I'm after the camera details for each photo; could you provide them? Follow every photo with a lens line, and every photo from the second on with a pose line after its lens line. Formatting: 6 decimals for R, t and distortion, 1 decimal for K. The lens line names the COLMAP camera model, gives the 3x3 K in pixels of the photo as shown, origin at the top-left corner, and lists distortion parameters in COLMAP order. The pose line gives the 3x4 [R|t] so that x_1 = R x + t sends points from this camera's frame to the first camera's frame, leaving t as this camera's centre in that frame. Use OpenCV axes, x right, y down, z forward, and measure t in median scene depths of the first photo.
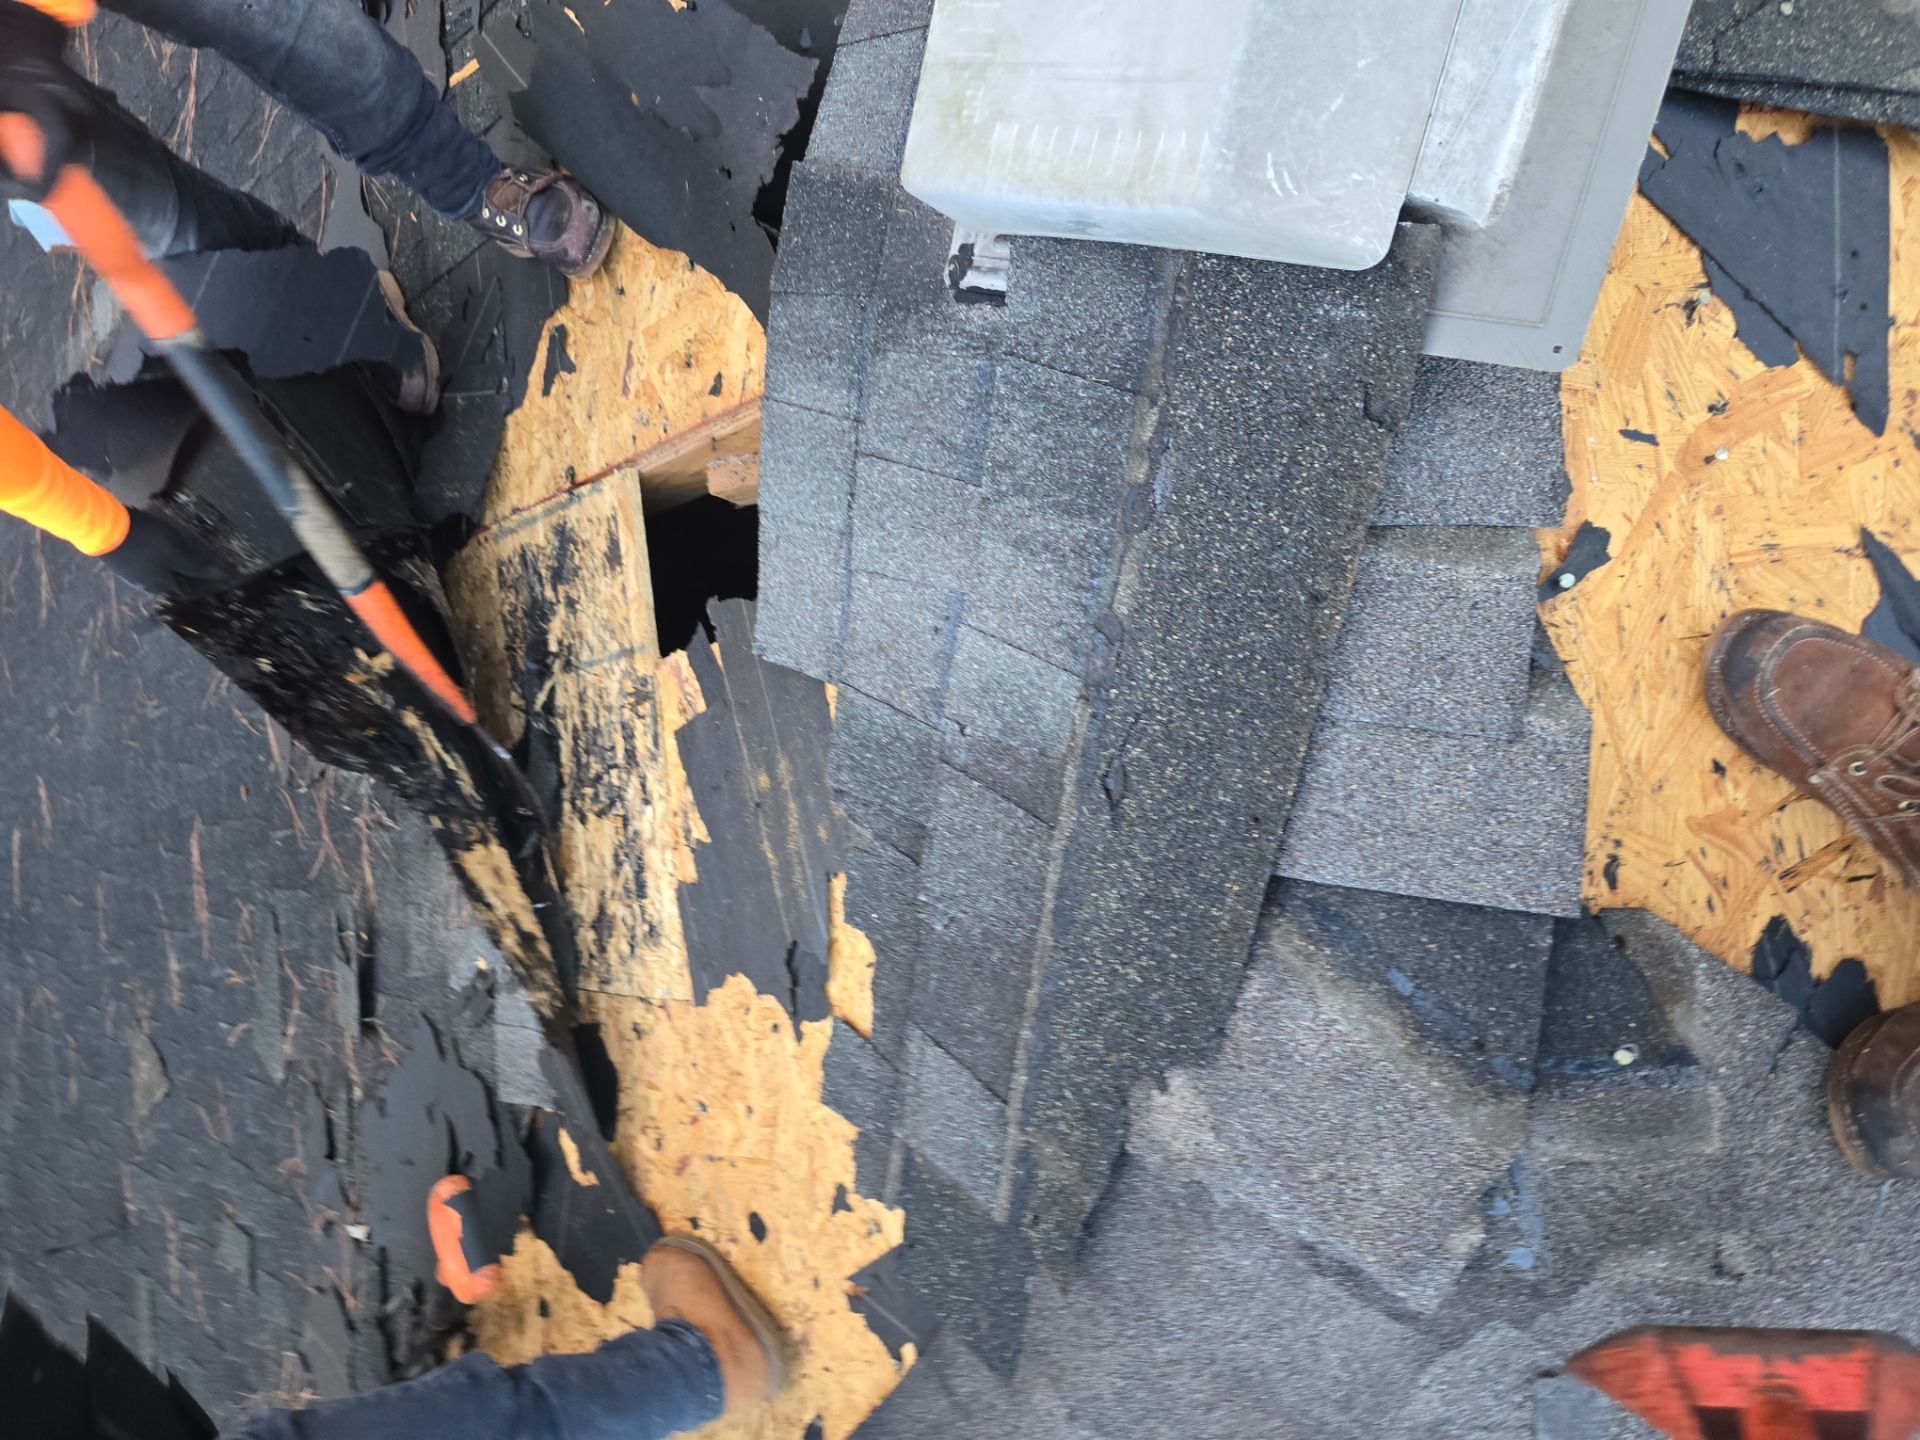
lens RADIAL K [[1283.6, 0, 993.6], [0, 1283.6, 692.7], [0, 0, 1]] dist [0.044856, -0.038736]
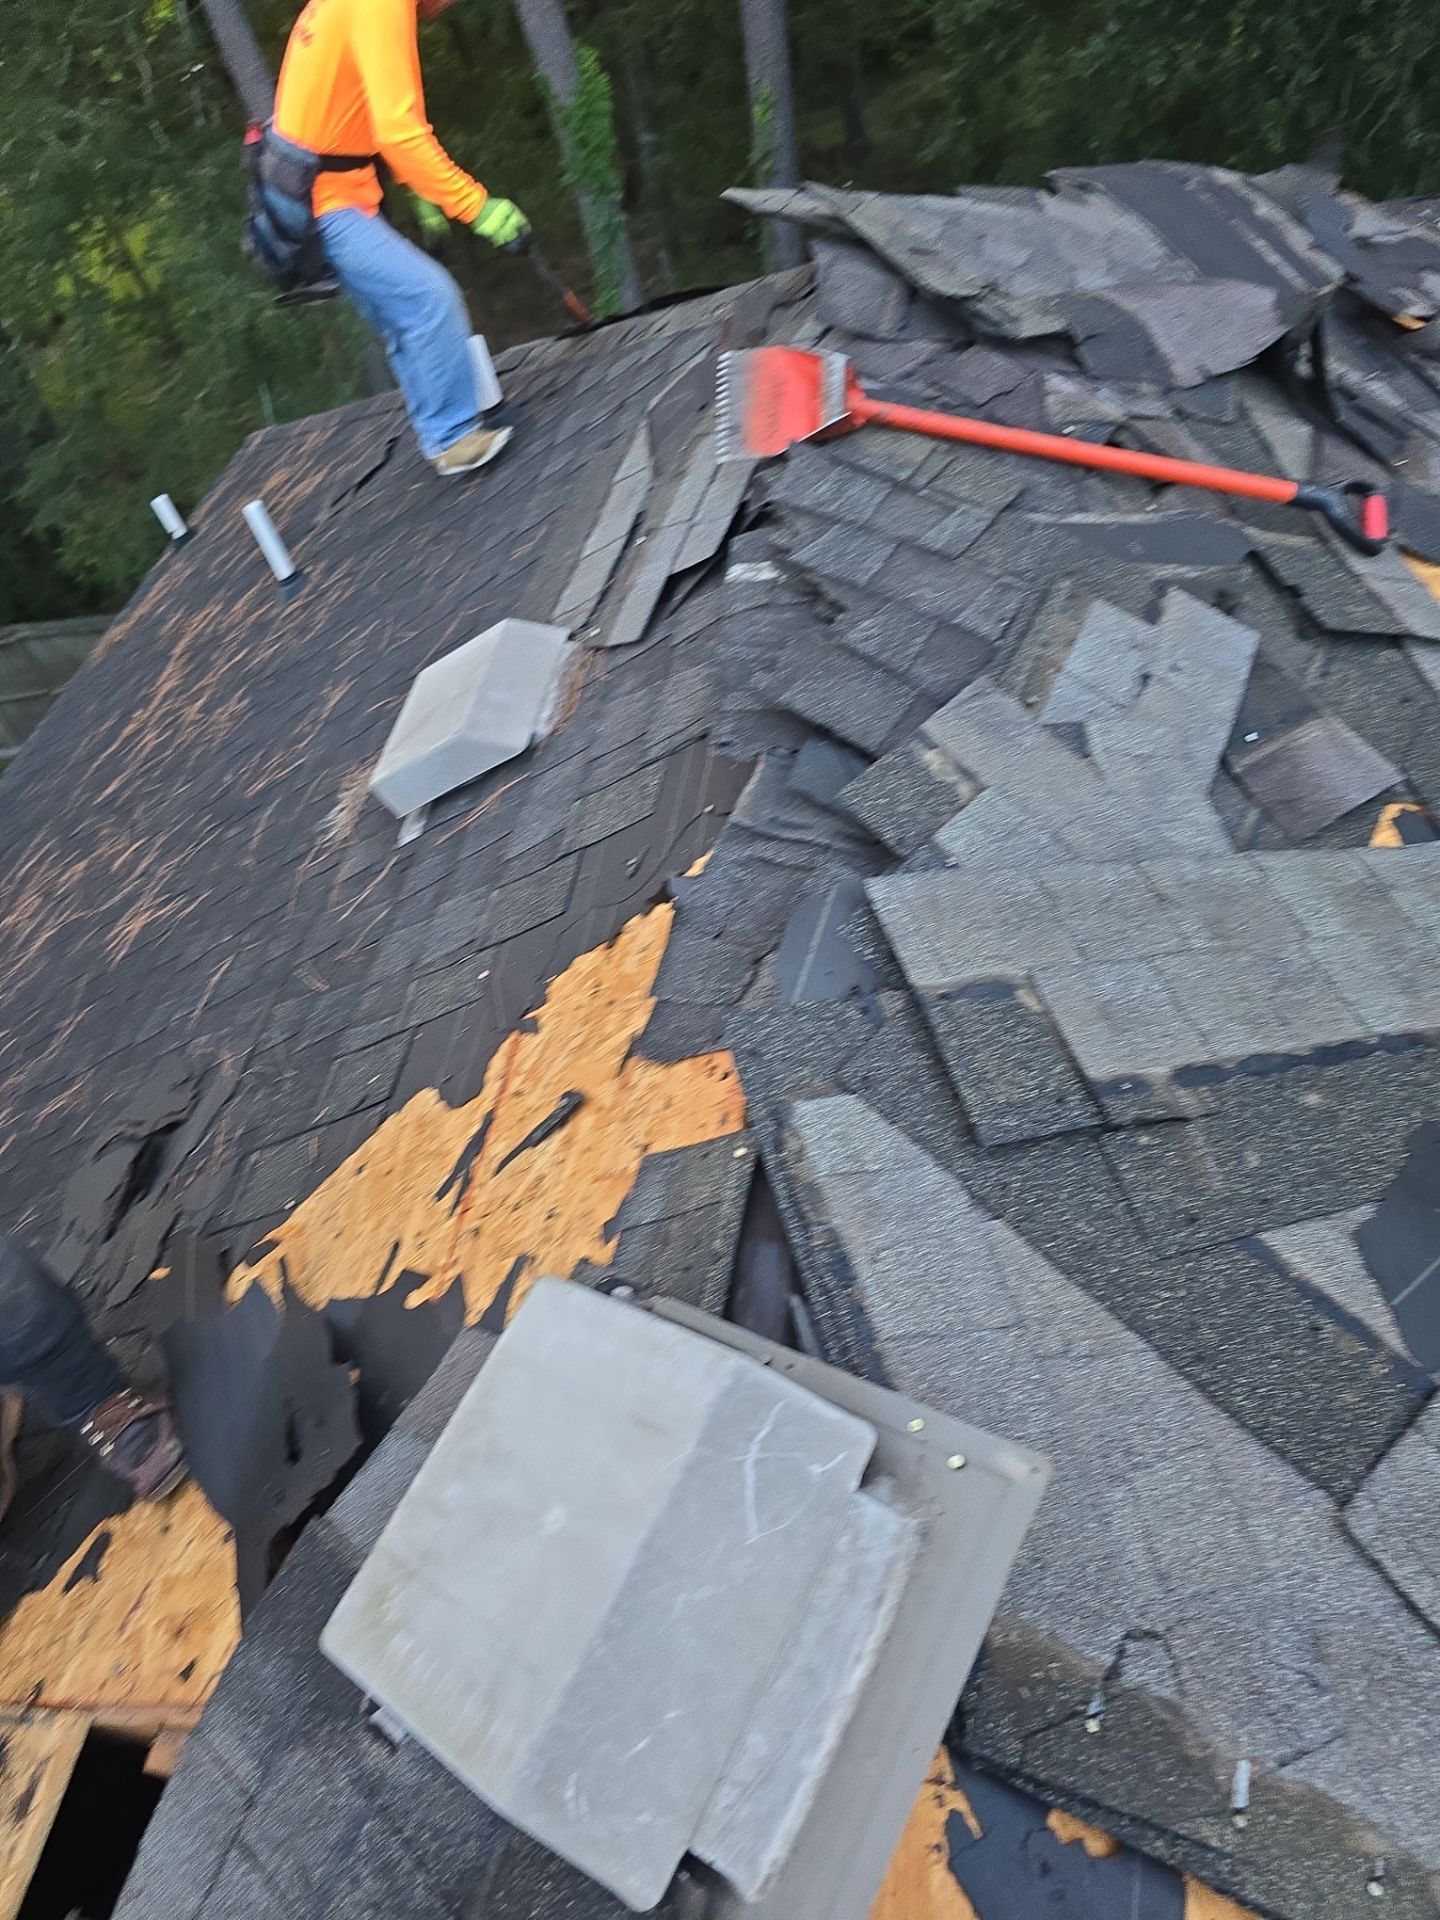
lens RADIAL K [[1283.6, 0, 720.0], [0, 1283.6, 960.0], [0, 0, 1]] dist [0.044856, -0.038736]
pose [[0.962162, 0.256048, -0.093186, 0.211043], [-0.261514, 0.771727, -0.579697, -0.276671], [-0.076516, 0.582132, 0.809486, -0.285982]]
